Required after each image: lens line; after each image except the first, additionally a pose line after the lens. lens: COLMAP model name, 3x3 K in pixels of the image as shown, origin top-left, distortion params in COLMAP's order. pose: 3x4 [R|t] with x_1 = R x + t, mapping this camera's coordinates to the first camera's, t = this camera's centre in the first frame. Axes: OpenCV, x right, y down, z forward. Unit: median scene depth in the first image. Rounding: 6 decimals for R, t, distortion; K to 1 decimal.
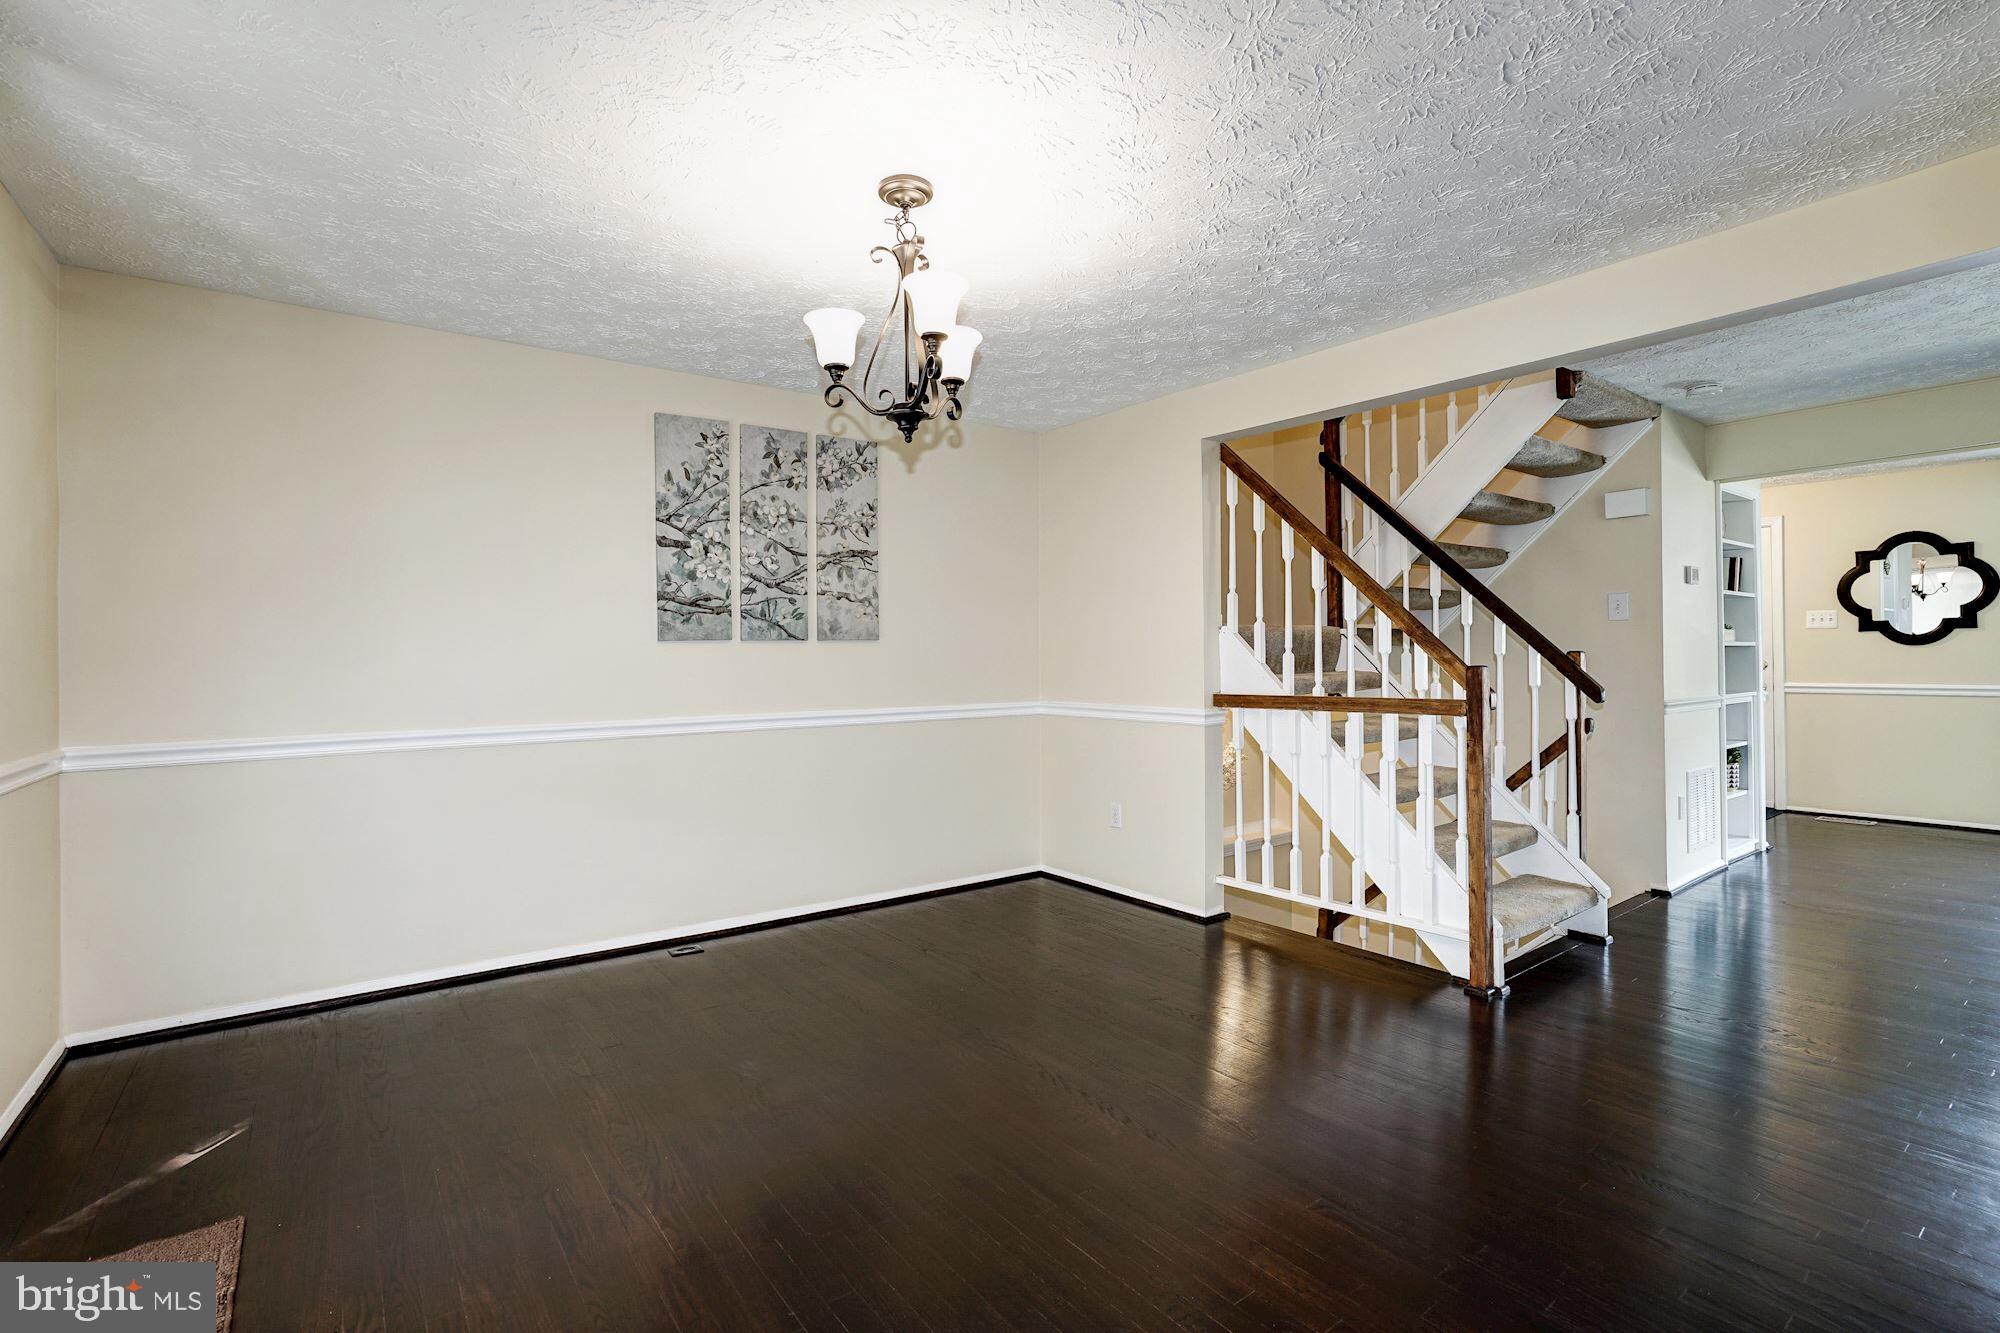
lens RADIAL K [[915.4, 0, 982.2], [0, 915.4, 646.4], [0, 0, 1]] dist [-0.043310, 0.014373]
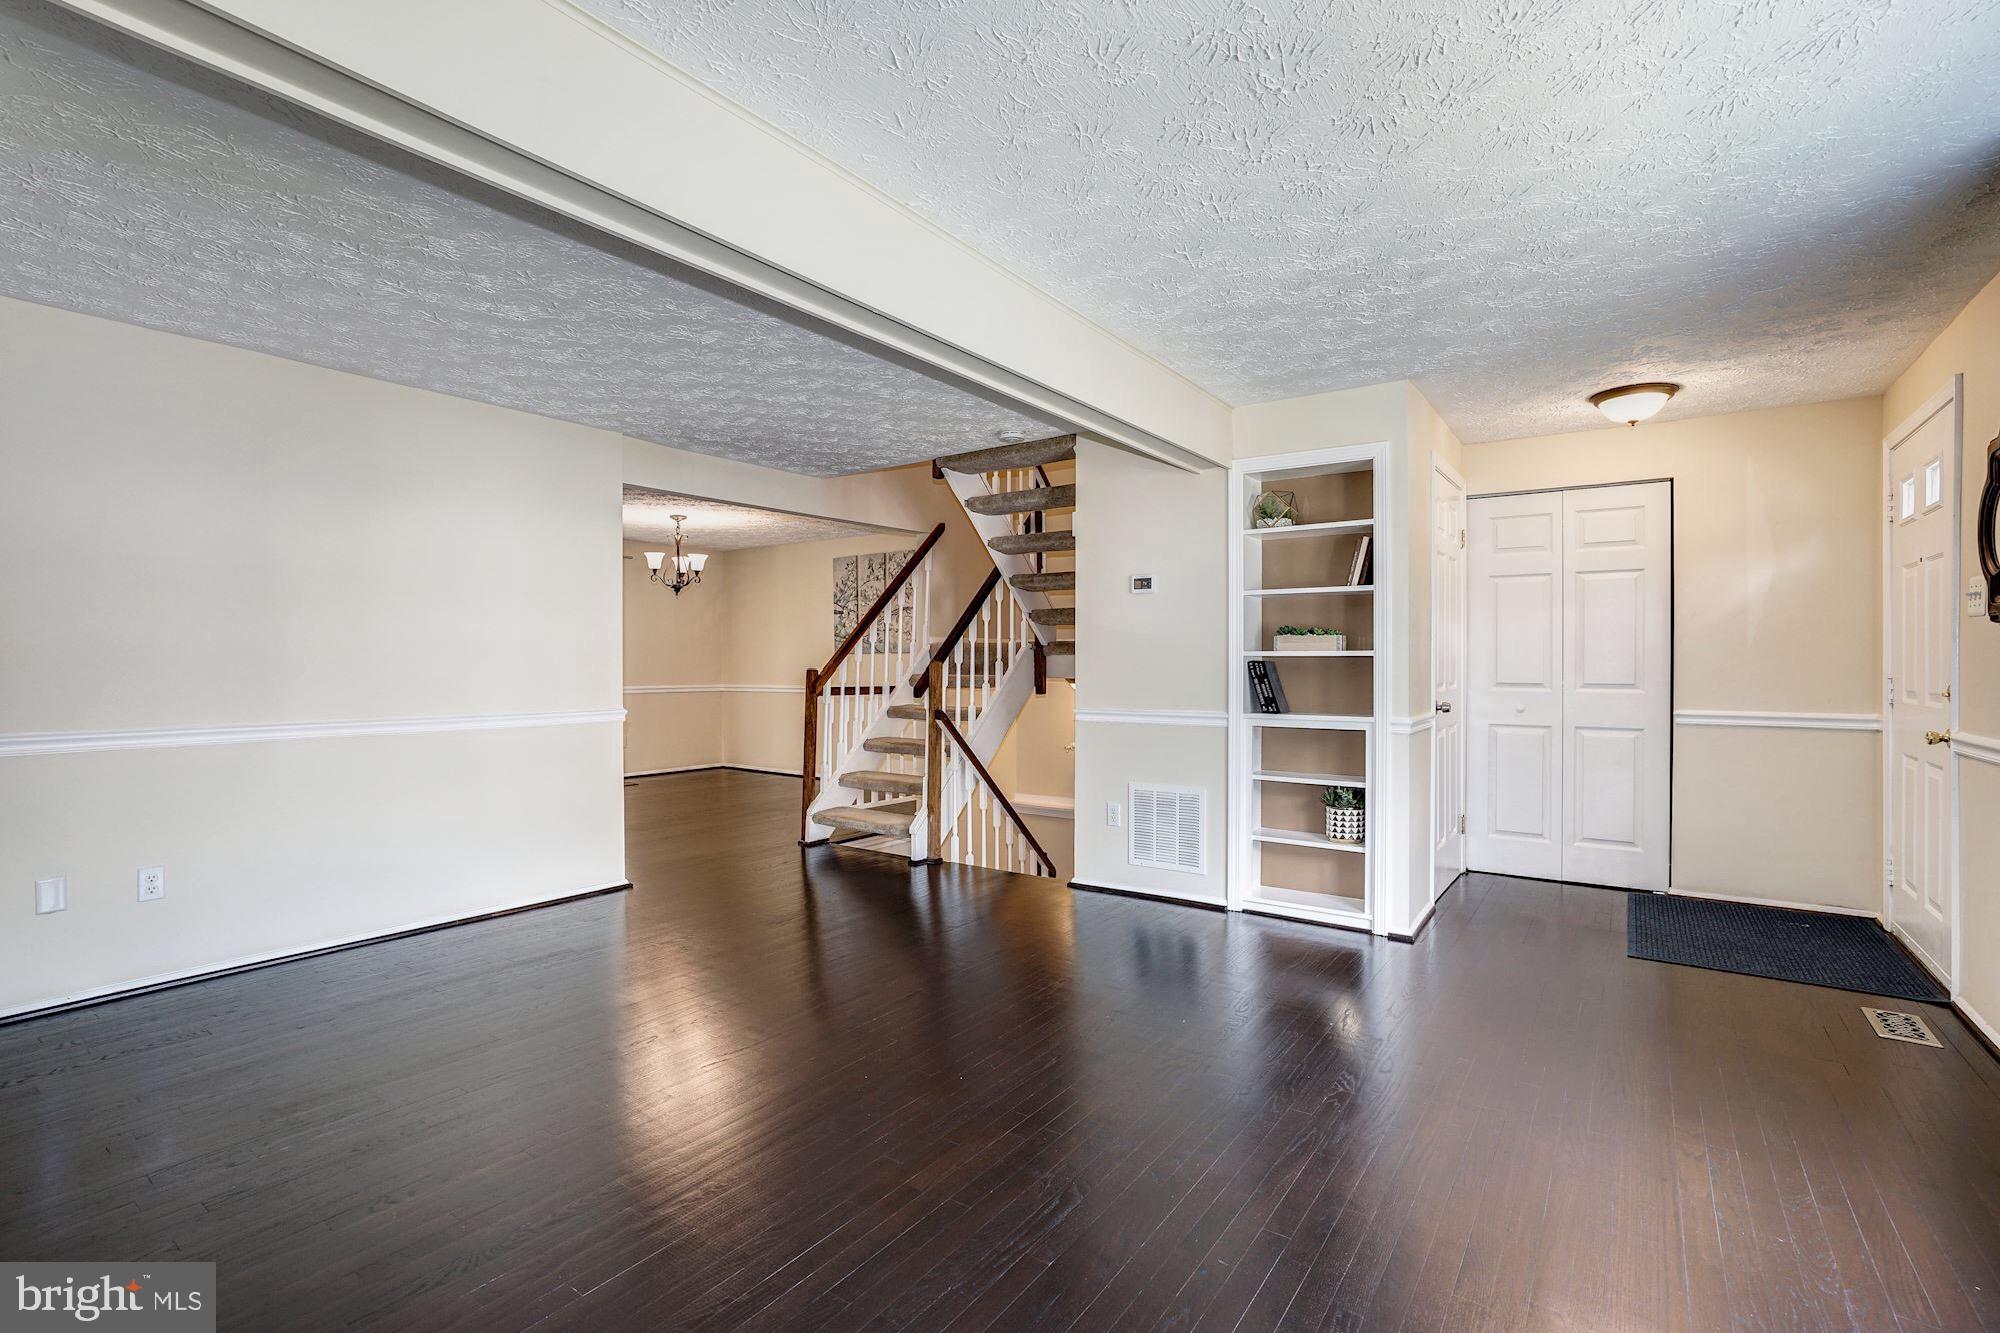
lens RADIAL K [[915.3, 0, 998.1], [0, 915.3, 664.5], [0, 0, 1]] dist [-0.042689, 0.023807]
pose [[0.324017, 0.013487, -0.945955, 1.928905], [0.009905, 0.999795, 0.017647, -0.014401], [0.945999, -0.015088, 0.323817, 0.584533]]
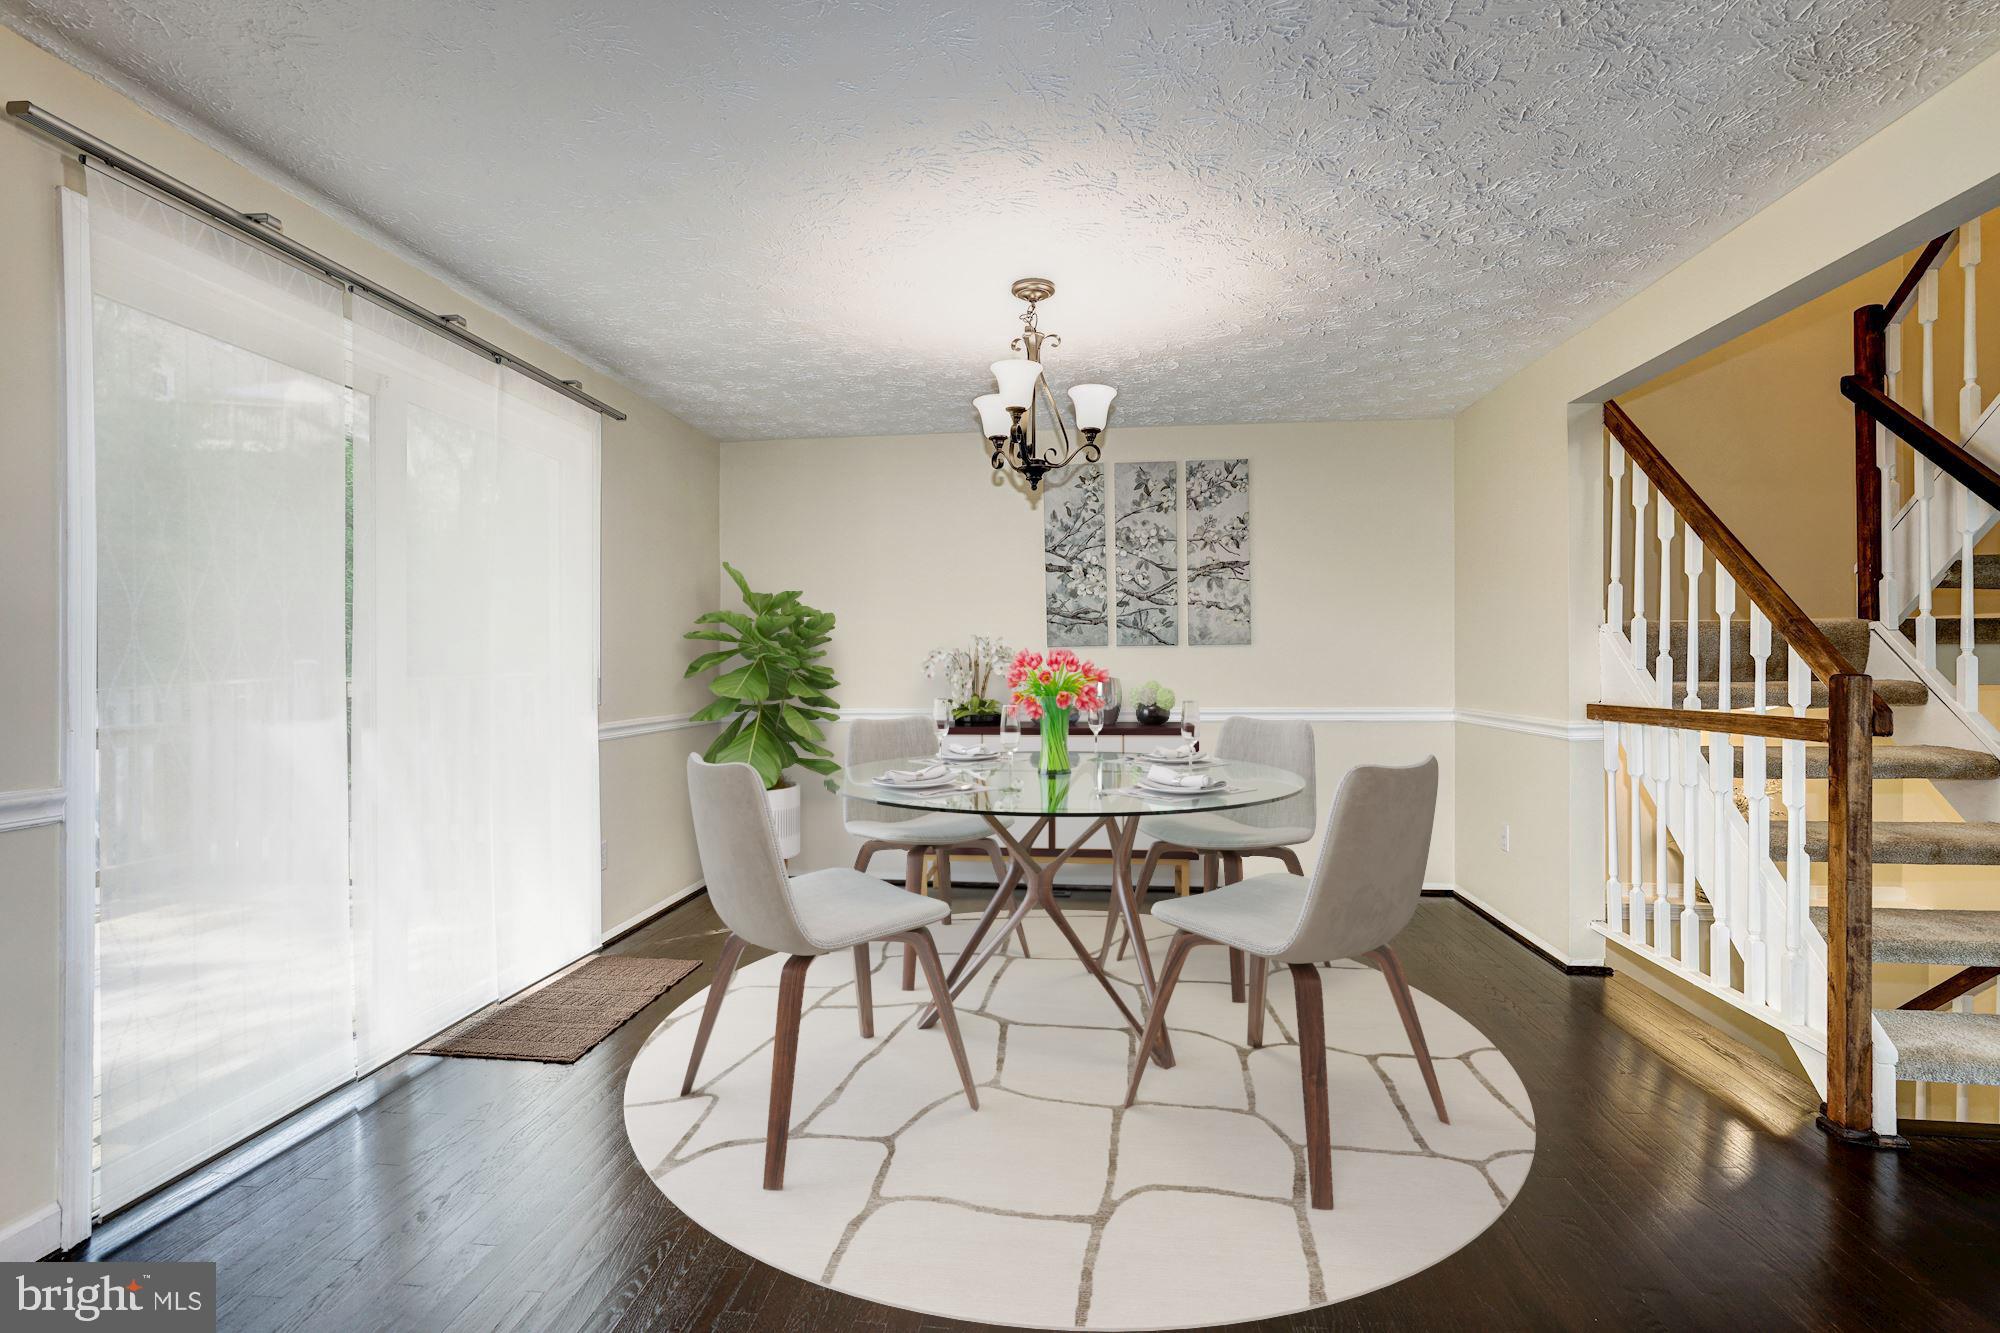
lens RADIAL K [[915.3, 0, 998.1], [0, 915.3, 664.5], [0, 0, 1]] dist [-0.042689, 0.023807]
pose [[0.739649, 0.004583, -0.672977, 0.418058], [0.005916, 0.999894, 0.013311, 0.000852], [0.672966, -0.013827, 0.739544, 0.014971]]
